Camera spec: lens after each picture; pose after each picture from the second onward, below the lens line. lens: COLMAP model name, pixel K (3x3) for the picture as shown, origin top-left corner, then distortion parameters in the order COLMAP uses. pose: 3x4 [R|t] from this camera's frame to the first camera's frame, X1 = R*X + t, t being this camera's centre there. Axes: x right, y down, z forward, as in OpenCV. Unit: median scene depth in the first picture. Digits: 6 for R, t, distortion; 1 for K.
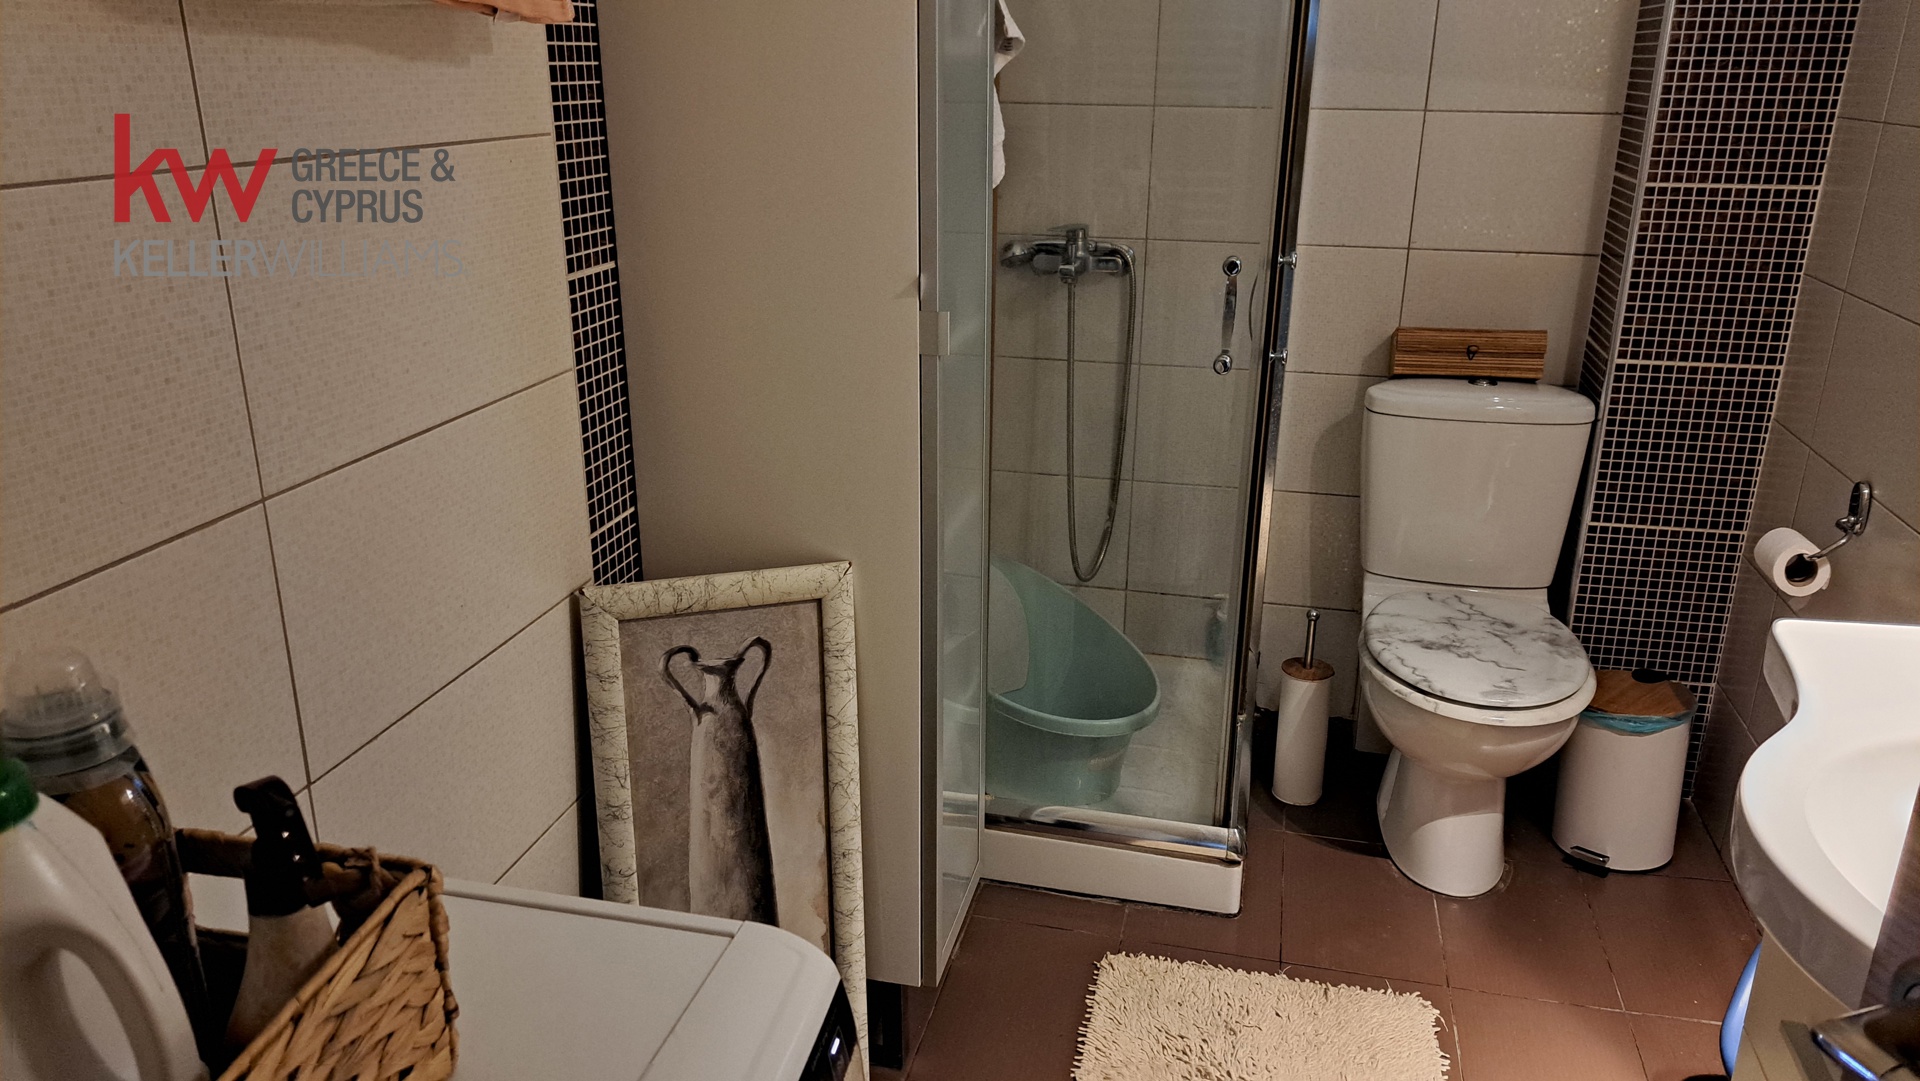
lens RADIAL K [[1494.1, 0, 965.5], [0, 1494.1, 595.1], [0, 0, 1]] dist [0.105075, -0.131392]
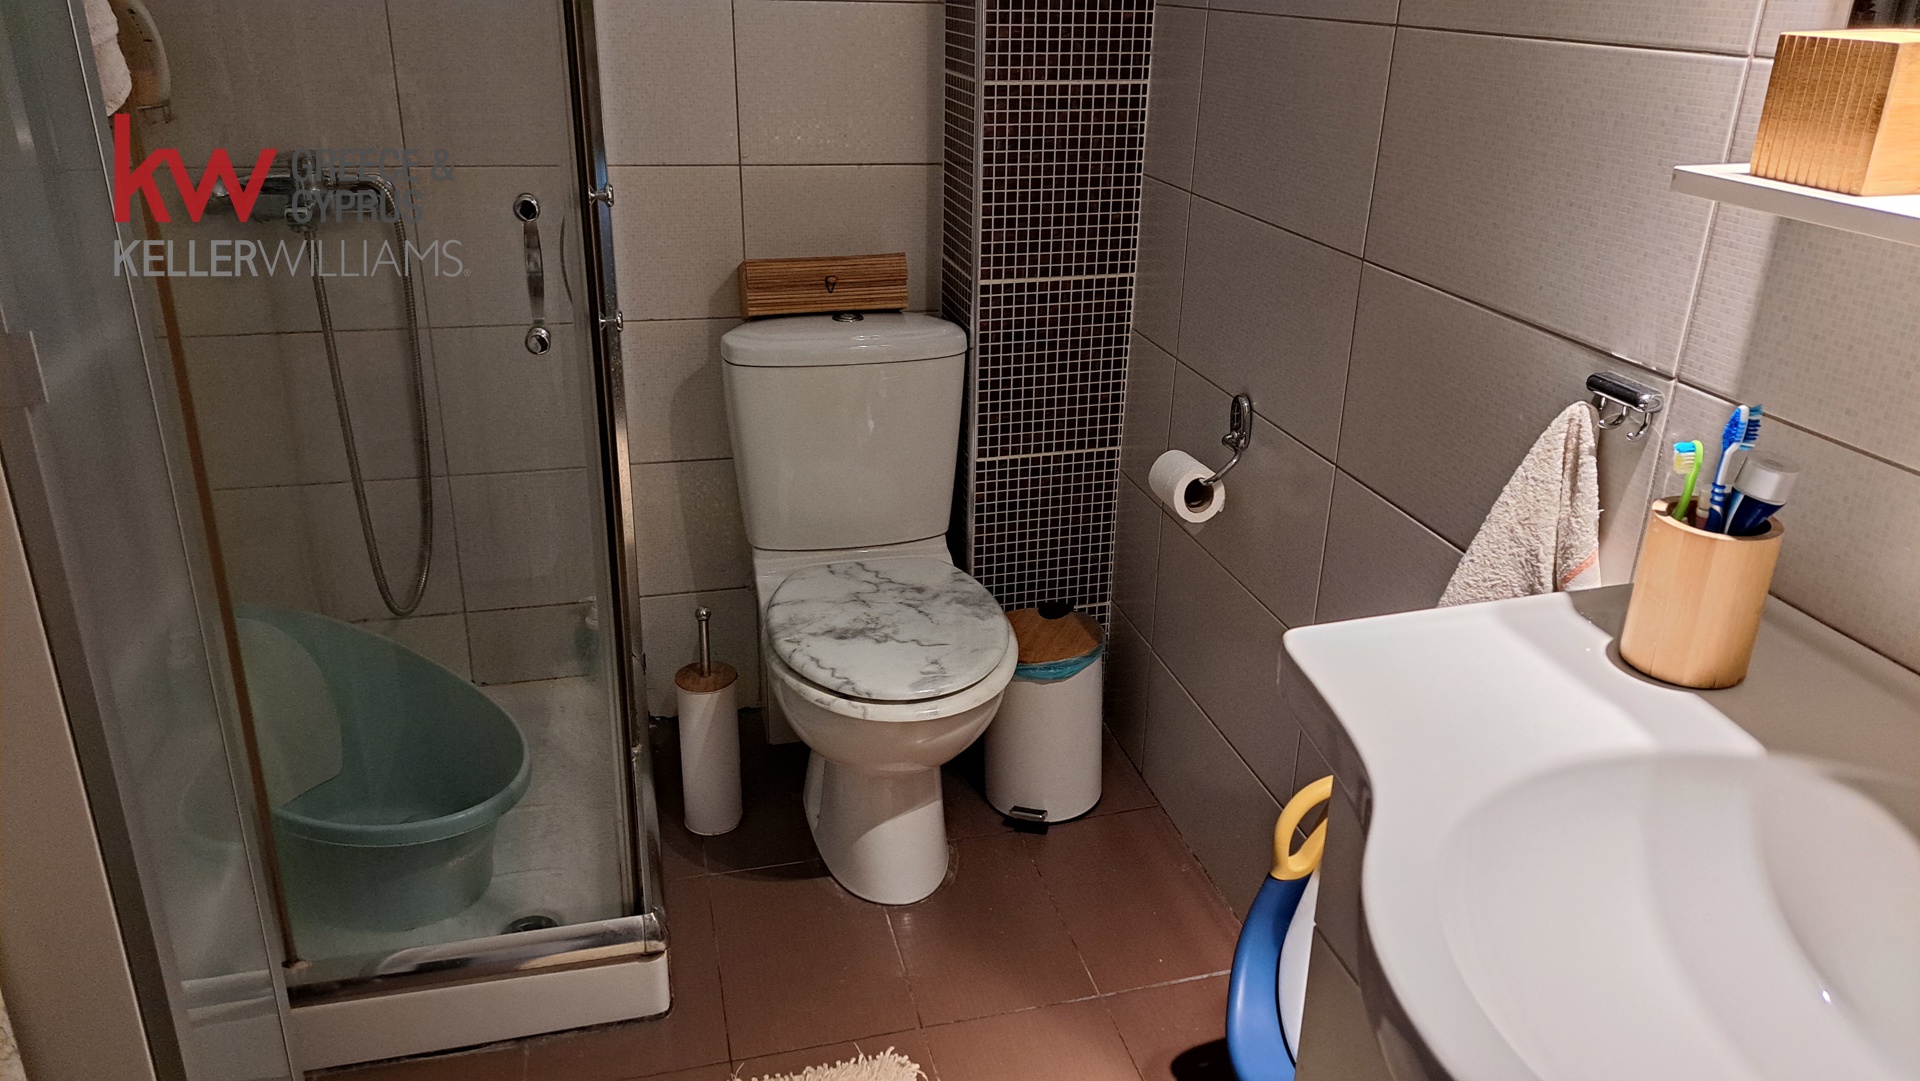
lens RADIAL K [[1415.0, 0, 960.0], [0, 1415.0, 540.5], [0, 0, 1]] dist [0.187495, -0.492185]
pose [[0.899630, -0.161446, 0.405710, 0.046122], [0.144031, 0.986853, 0.073326, -0.065008], [-0.412214, -0.007531, 0.911056, 0.223942]]
